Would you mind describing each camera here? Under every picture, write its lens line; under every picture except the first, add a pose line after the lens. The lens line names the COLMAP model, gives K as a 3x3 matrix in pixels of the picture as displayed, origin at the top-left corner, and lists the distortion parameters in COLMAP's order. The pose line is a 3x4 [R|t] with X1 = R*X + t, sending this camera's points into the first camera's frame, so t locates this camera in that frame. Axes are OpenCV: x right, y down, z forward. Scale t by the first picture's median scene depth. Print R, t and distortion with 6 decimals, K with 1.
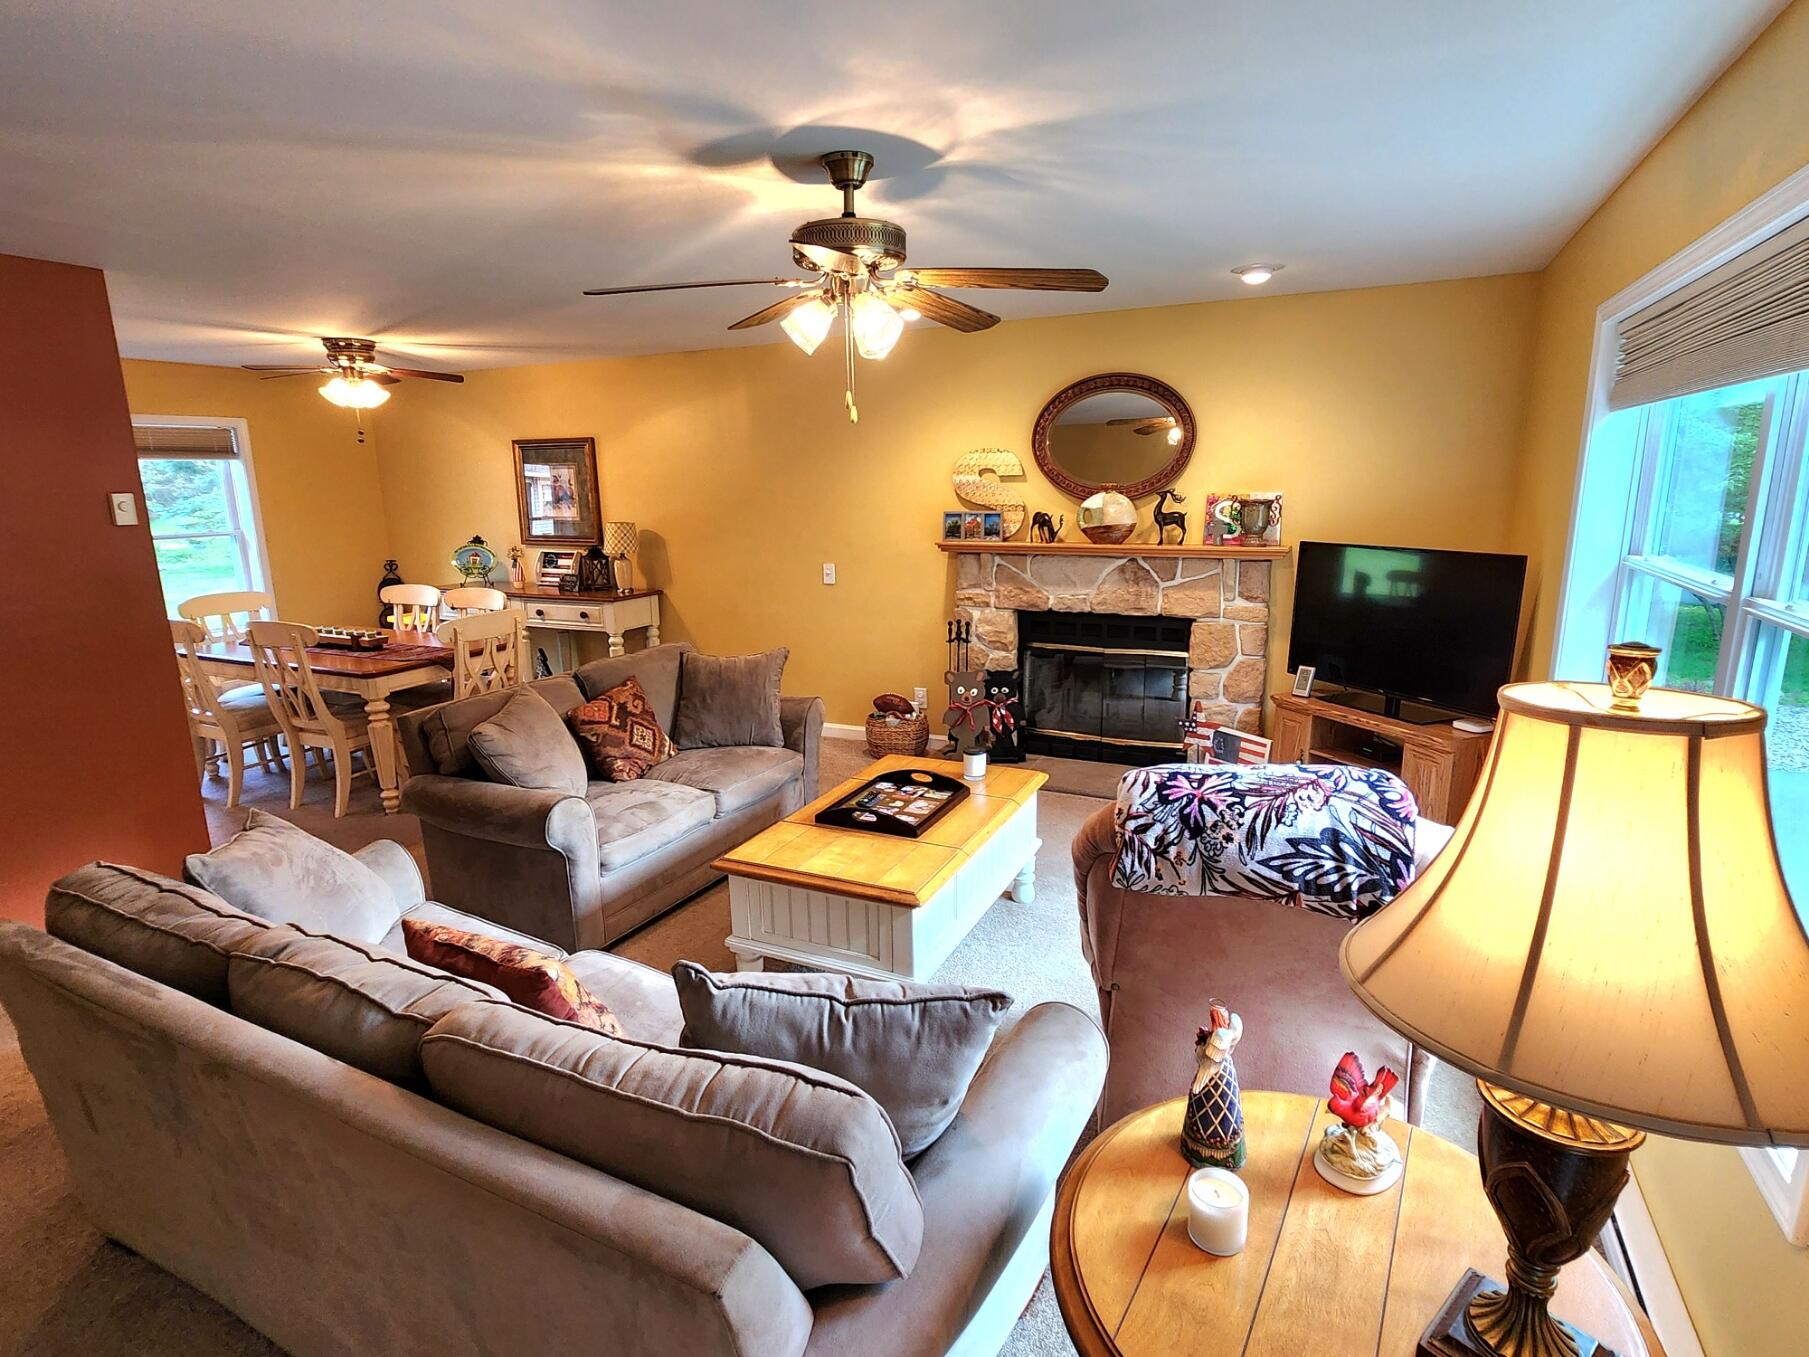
lens RADIAL K [[934.2, 0, 908.8], [0, 934.2, 676.9], [0, 0, 1]] dist [-0.004687, 0.002871]
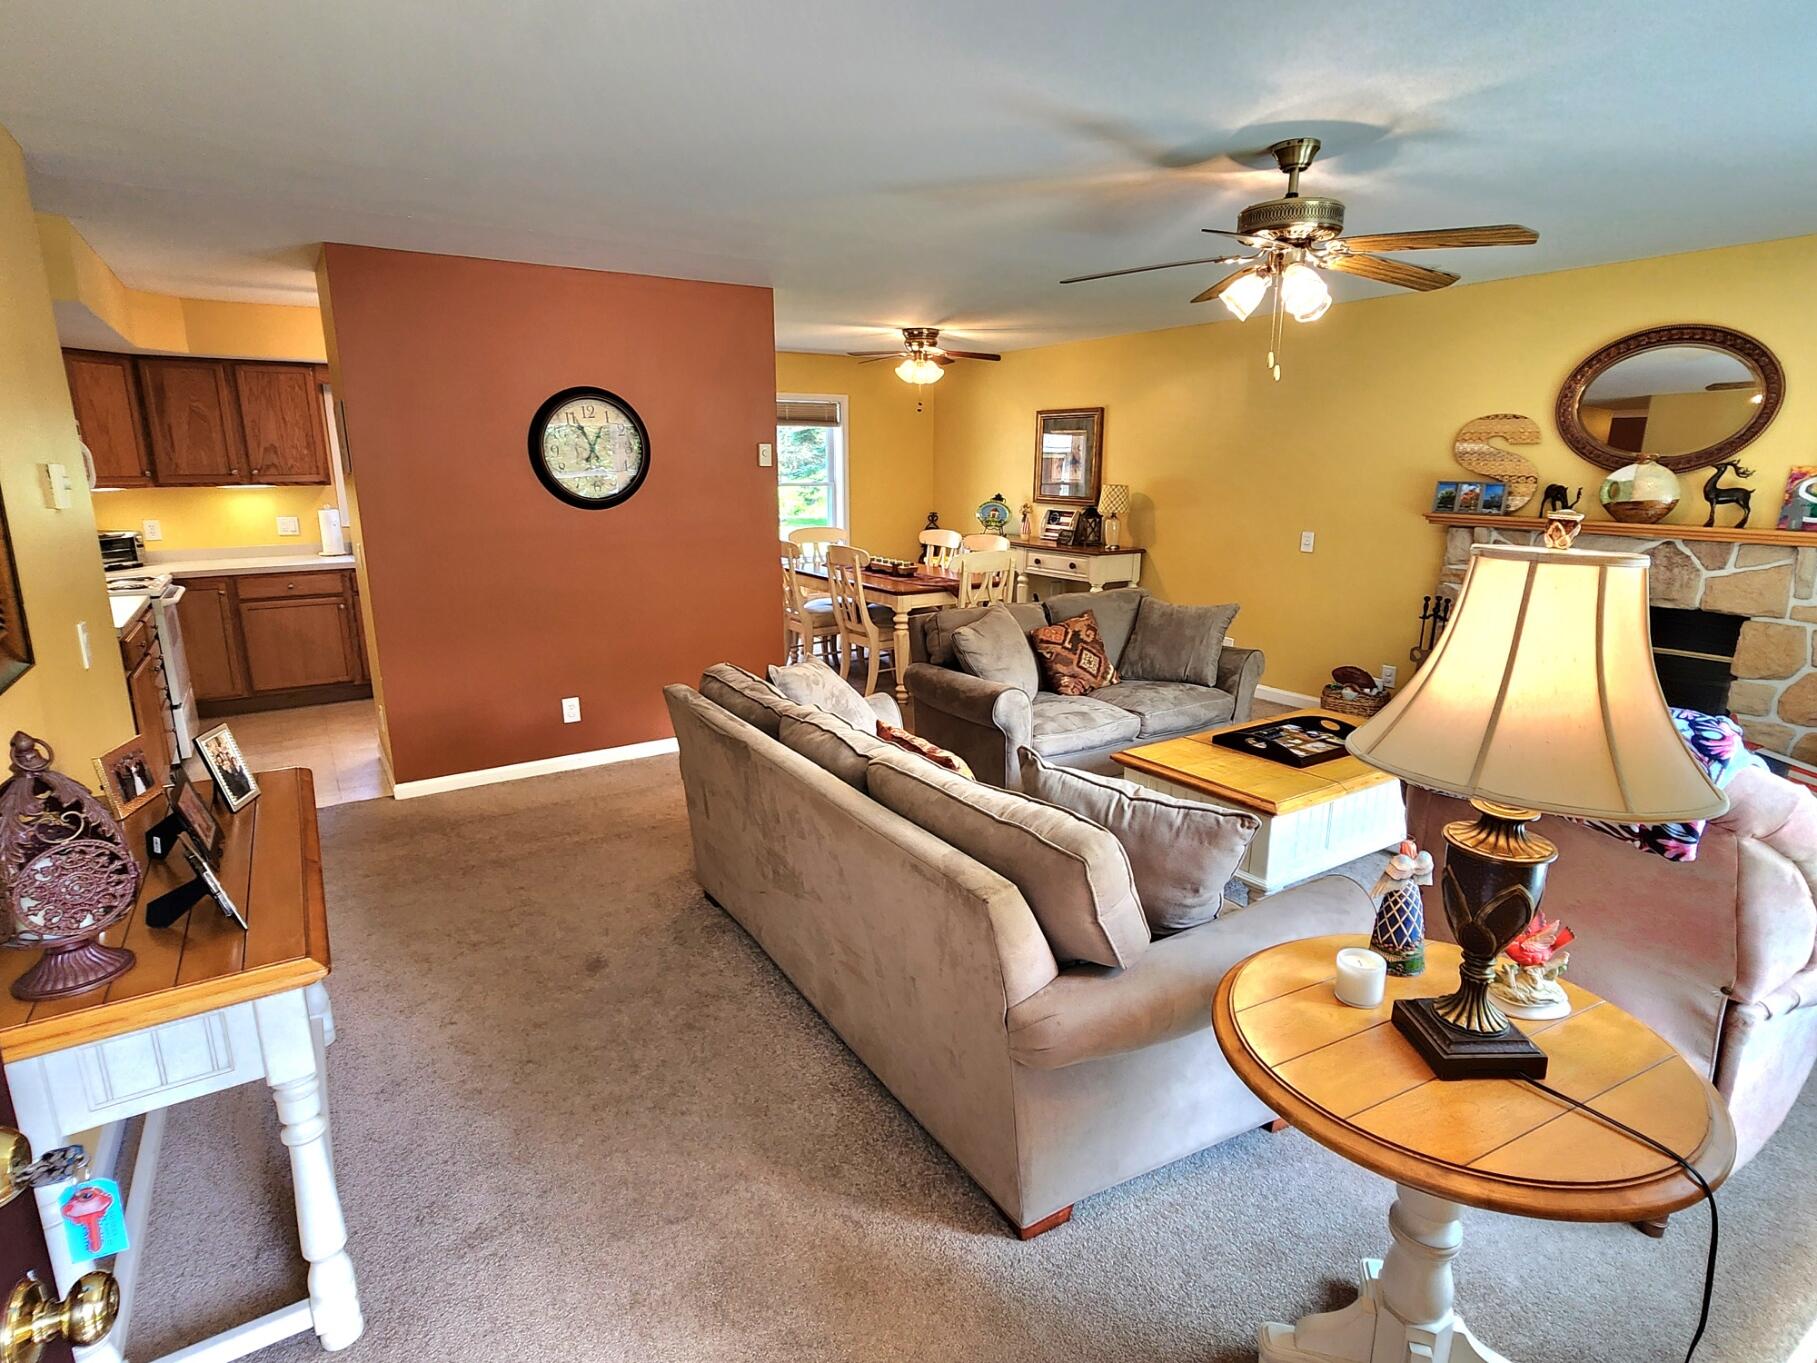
lens RADIAL K [[938.4, 0, 913.9], [0, 938.4, 678.4], [0, 0, 1]] dist [-0.004687, 0.002871]
pose [[0.857440, 0.135395, -0.496451, 0.128006], [-0.124388, 0.990689, 0.055351, 0.055424], [0.499323, 0.014293, 0.866298, -0.142219]]
